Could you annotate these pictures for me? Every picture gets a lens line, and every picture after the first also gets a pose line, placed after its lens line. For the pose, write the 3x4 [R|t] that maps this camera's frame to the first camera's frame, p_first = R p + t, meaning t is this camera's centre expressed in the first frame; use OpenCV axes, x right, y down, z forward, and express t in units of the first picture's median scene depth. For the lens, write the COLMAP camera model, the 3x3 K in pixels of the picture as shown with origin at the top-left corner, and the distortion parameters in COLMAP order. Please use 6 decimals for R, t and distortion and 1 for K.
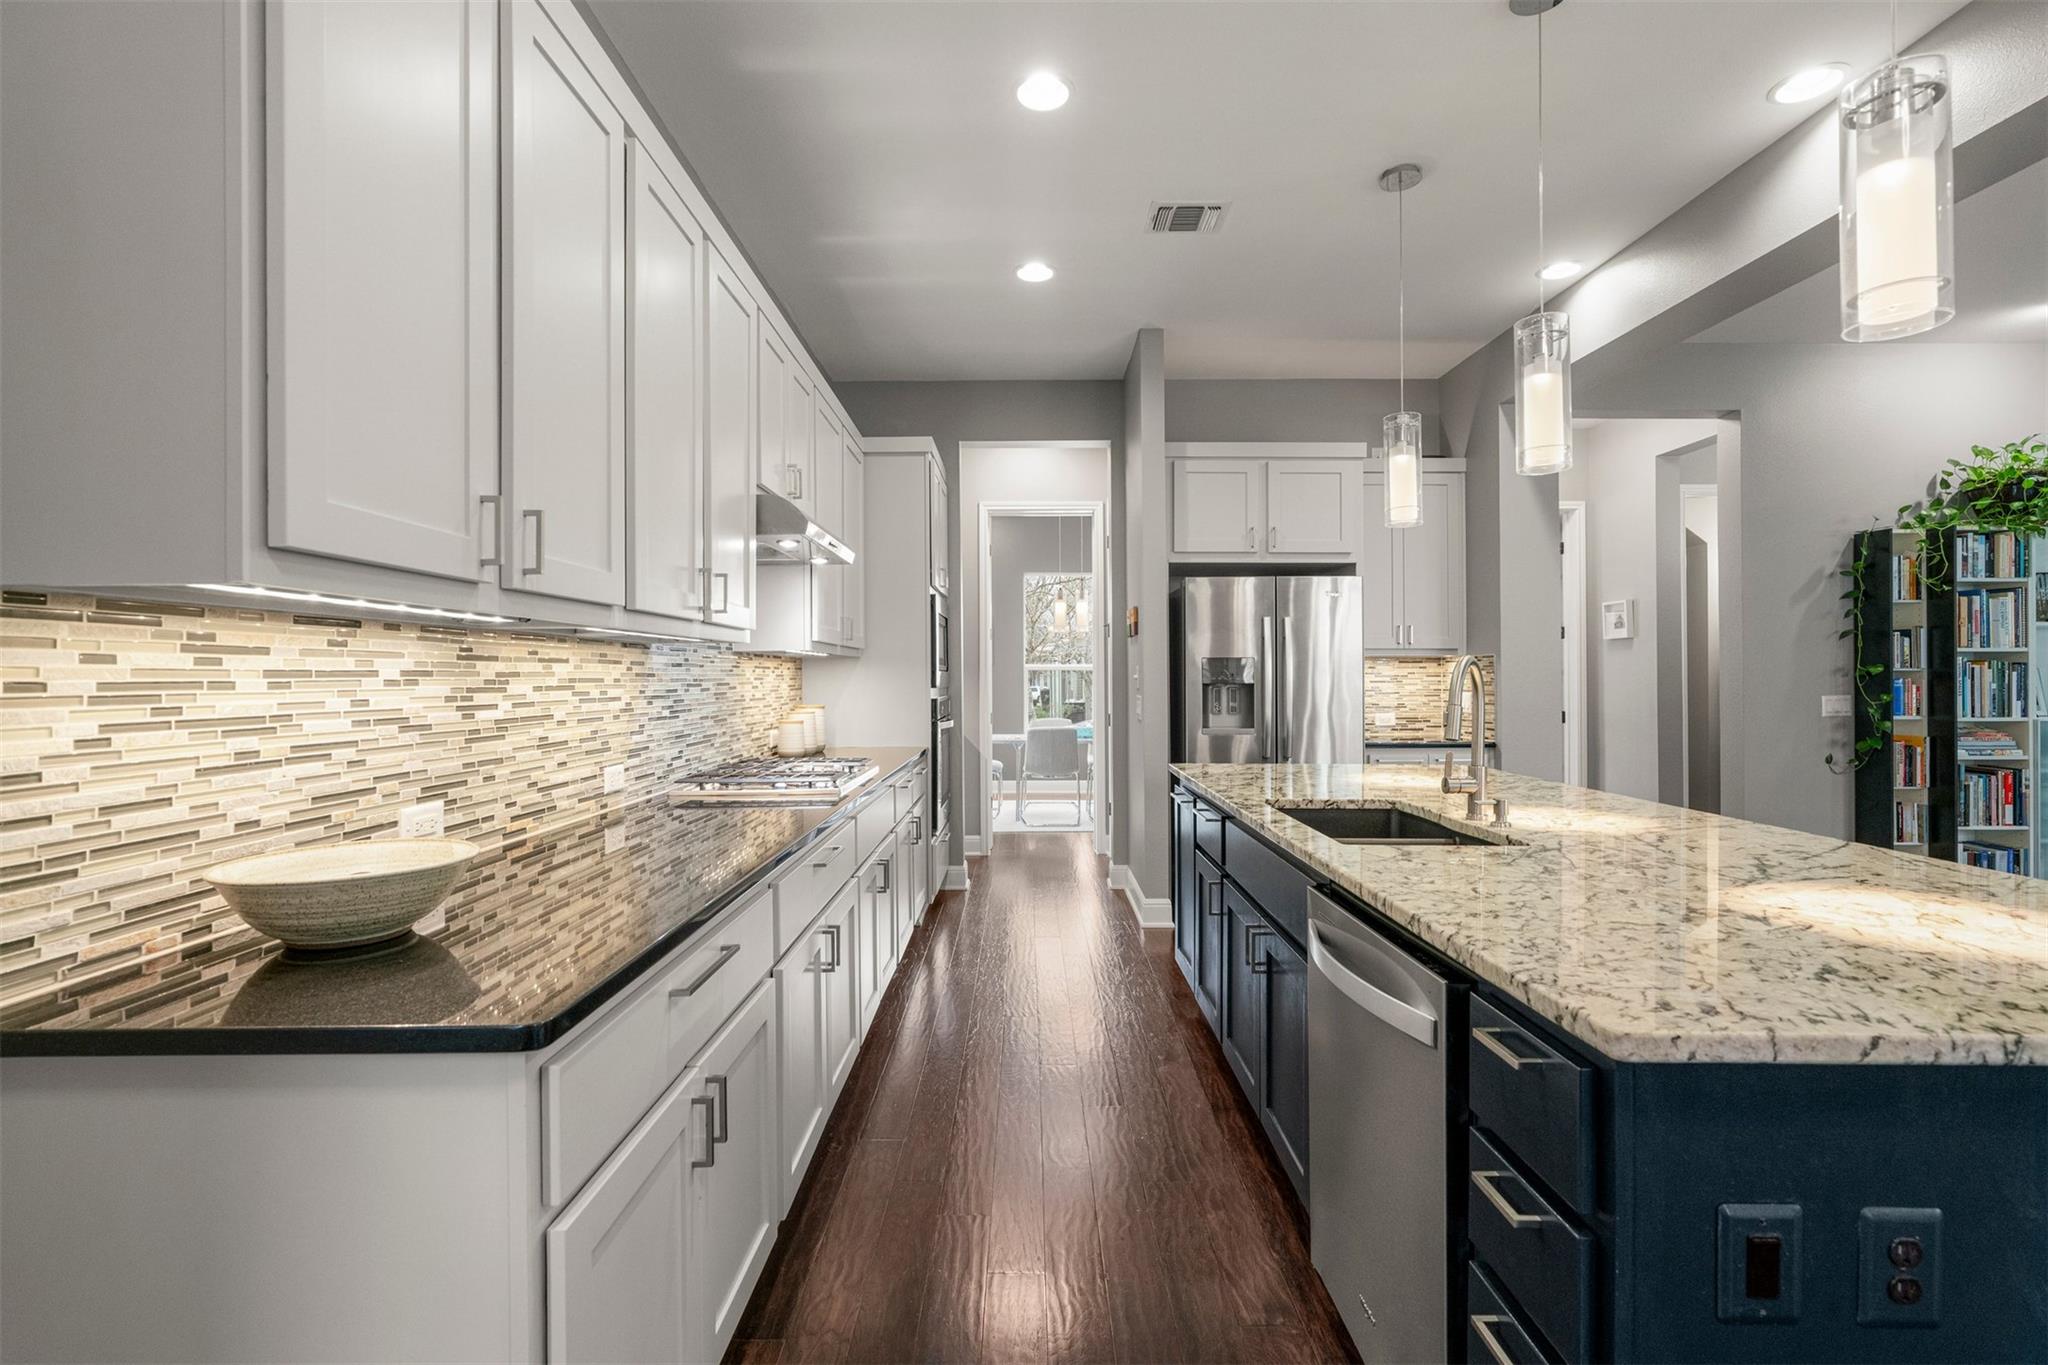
lens RADIAL K [[926.7, 0, 1024.4], [0, 926.7, 670.4], [0, 0, 1]] dist [-0.000214, 0.000257]
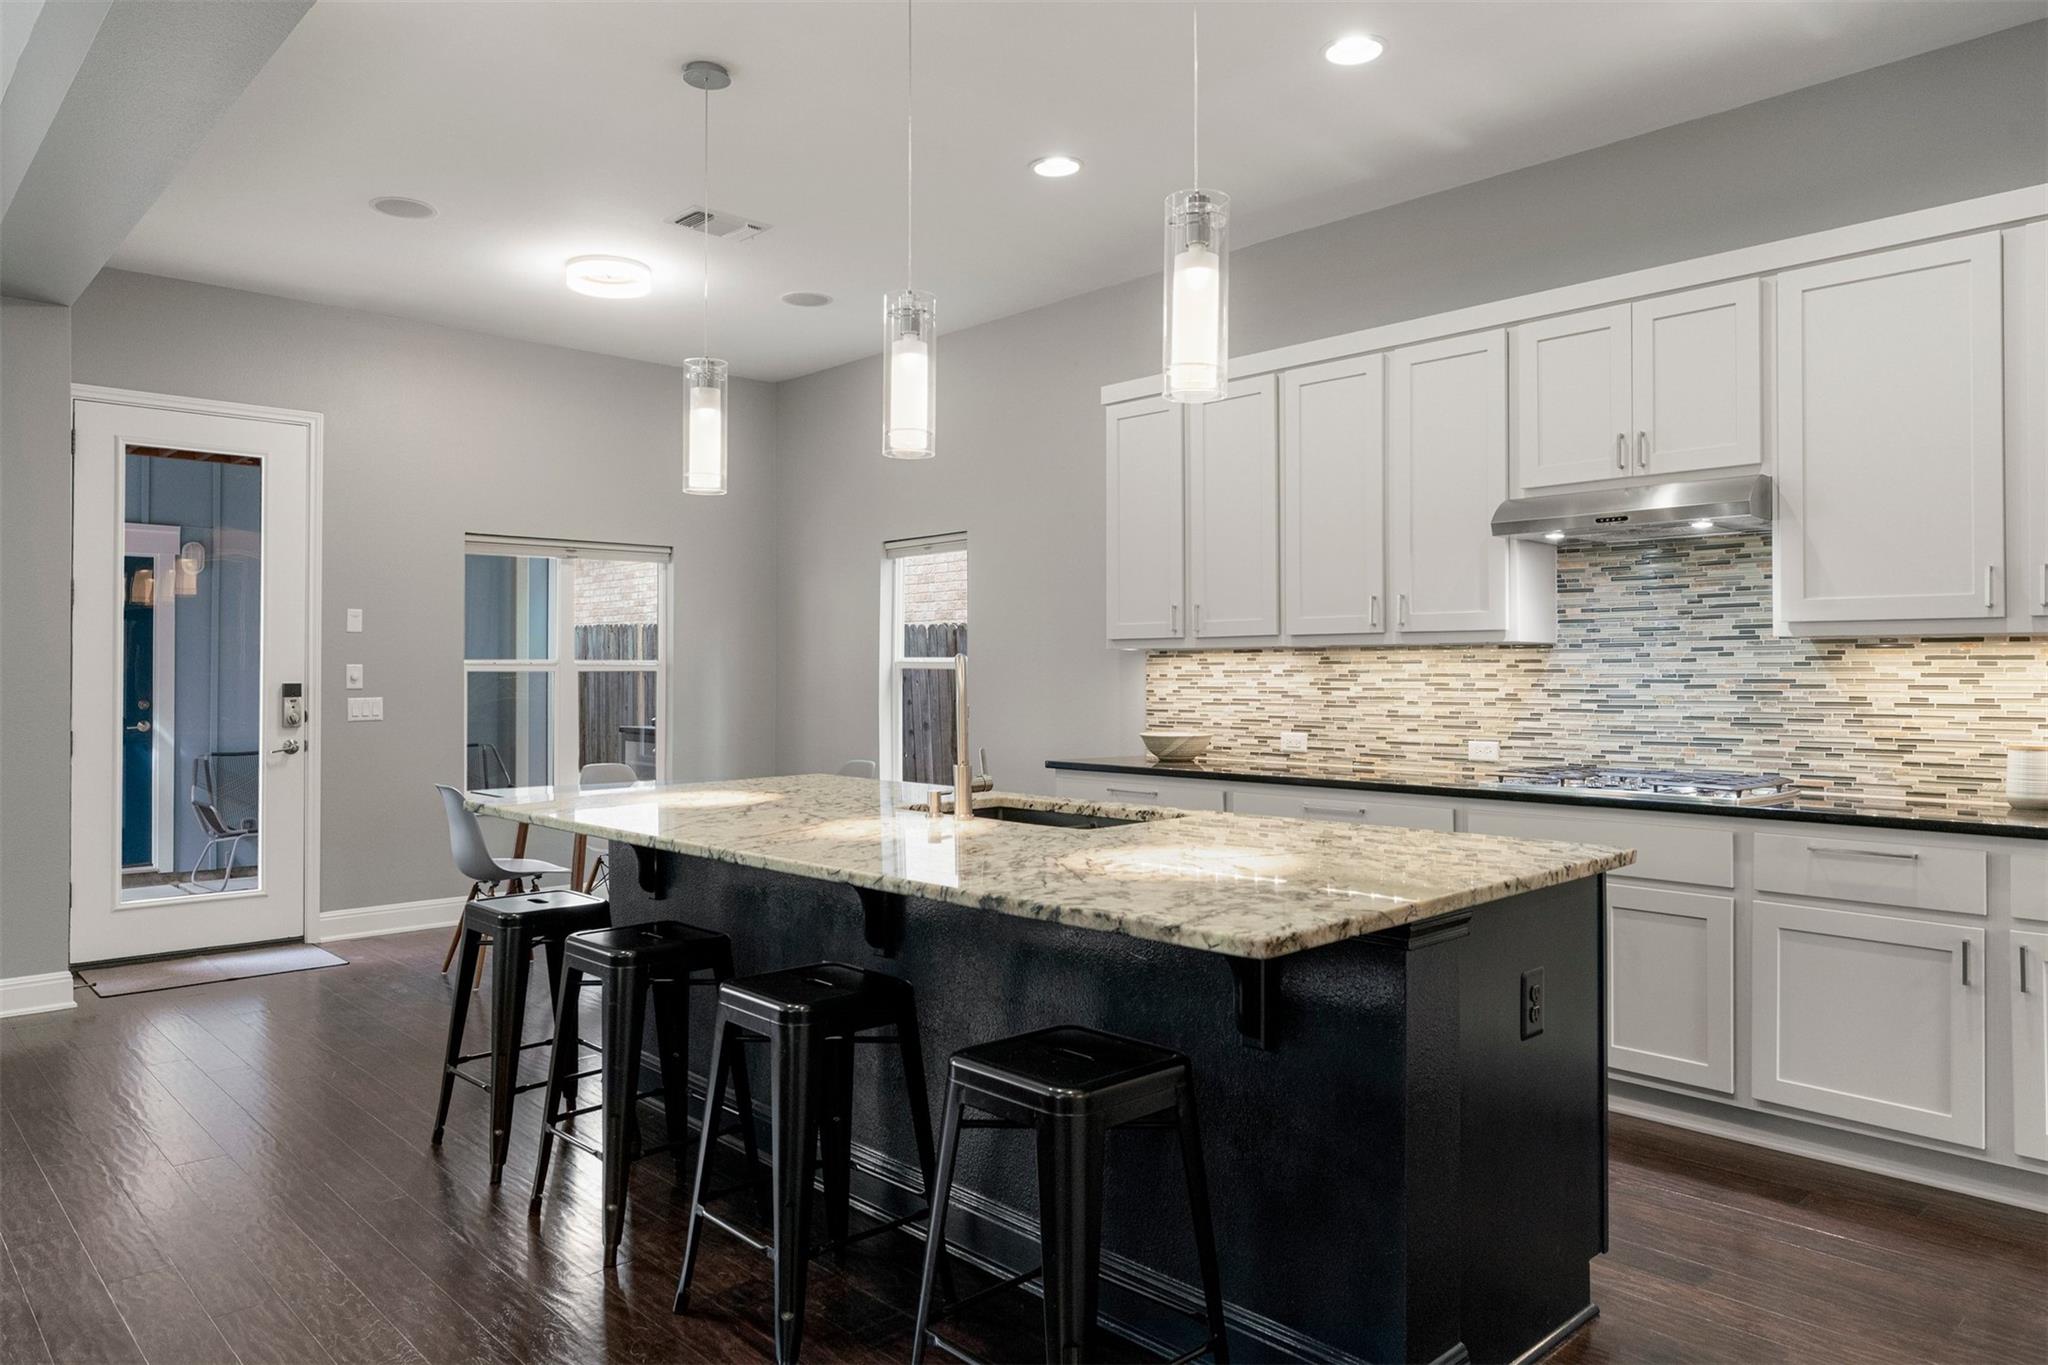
lens RADIAL K [[1330.2, 0, 1024.3], [0, 1330.2, 658.0], [0, 0, 1]] dist [-0.003635, 0.000915]
pose [[-0.725807, -0.004626, -0.687883, 1.771940], [0.007795, 0.999858, -0.014949, 0.013061], [0.687854, -0.016212, -0.725668, 2.601371]]
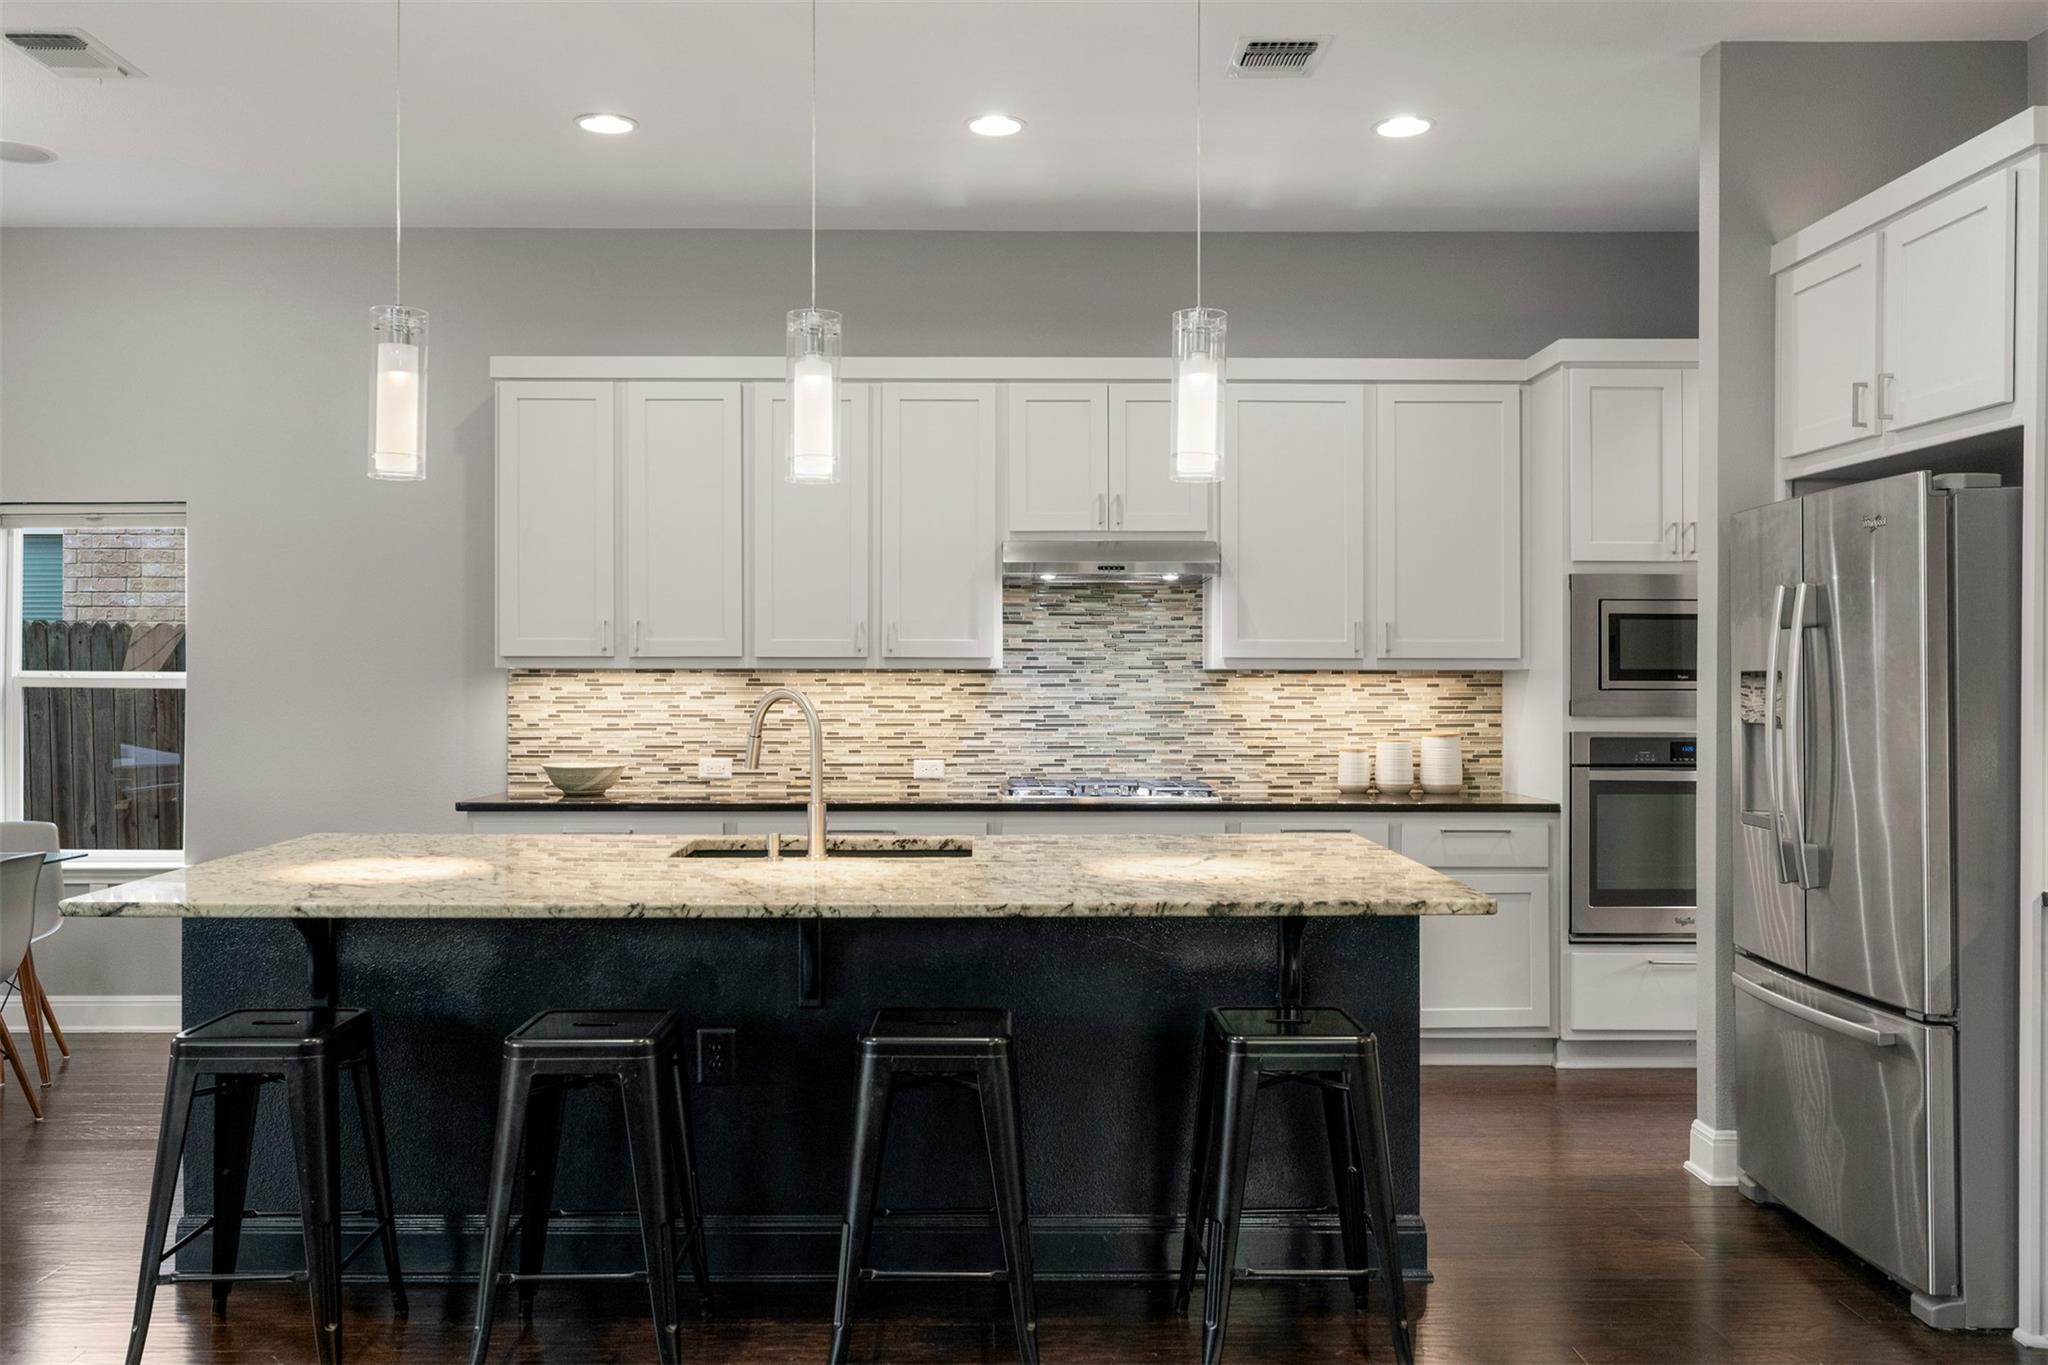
lens RADIAL K [[1619.8, 0, 1010.3], [0, 1619.8, 675.0], [0, 0, 1]] dist [-0.004010, -0.000648]
pose [[0.007073, 0.003993, -0.999967, 2.682323], [0.005680, 0.999976, 0.004034, -0.043860], [0.999959, -0.005708, 0.007050, 1.506219]]
